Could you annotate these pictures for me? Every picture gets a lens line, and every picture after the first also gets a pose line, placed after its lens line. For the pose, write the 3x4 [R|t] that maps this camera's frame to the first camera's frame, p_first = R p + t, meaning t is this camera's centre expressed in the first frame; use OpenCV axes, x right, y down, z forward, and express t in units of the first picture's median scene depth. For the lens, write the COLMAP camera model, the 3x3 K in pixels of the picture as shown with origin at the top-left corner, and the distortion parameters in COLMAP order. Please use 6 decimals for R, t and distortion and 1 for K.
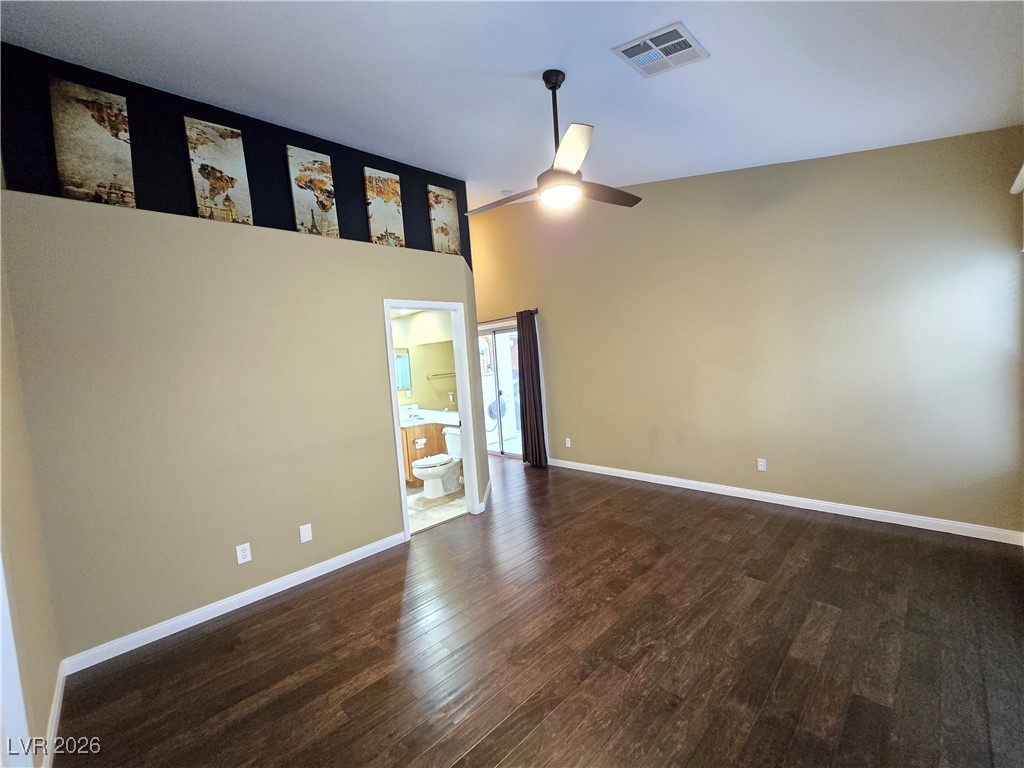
lens RADIAL K [[415.0, 0, 514.1], [0, 415.0, 388.2], [0, 0, 1]] dist [-0.005954, 0.000067]
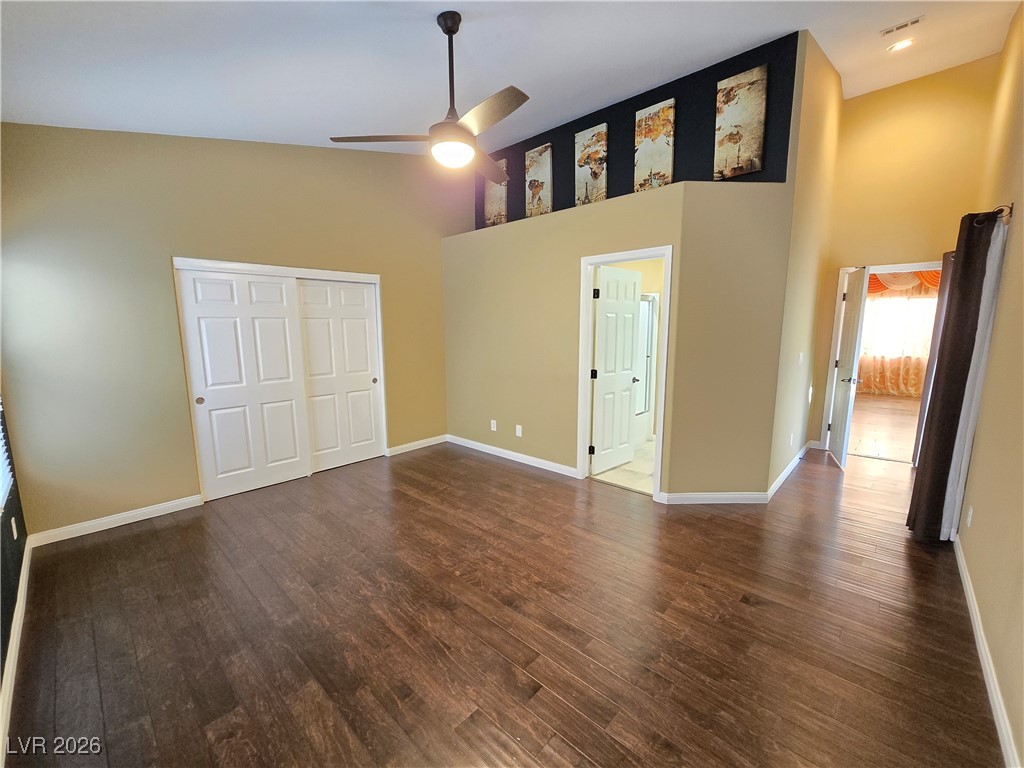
lens RADIAL K [[419.5, 0, 512.2], [0, 419.5, 387.9], [0, 0, 1]] dist [-0.004725, 0.000930]
pose [[0.056009, 0.218219, -0.974291, 0.875734], [-0.066164, 0.974489, 0.214460, -0.113741], [0.996236, 0.052451, 0.069018, 0.815068]]
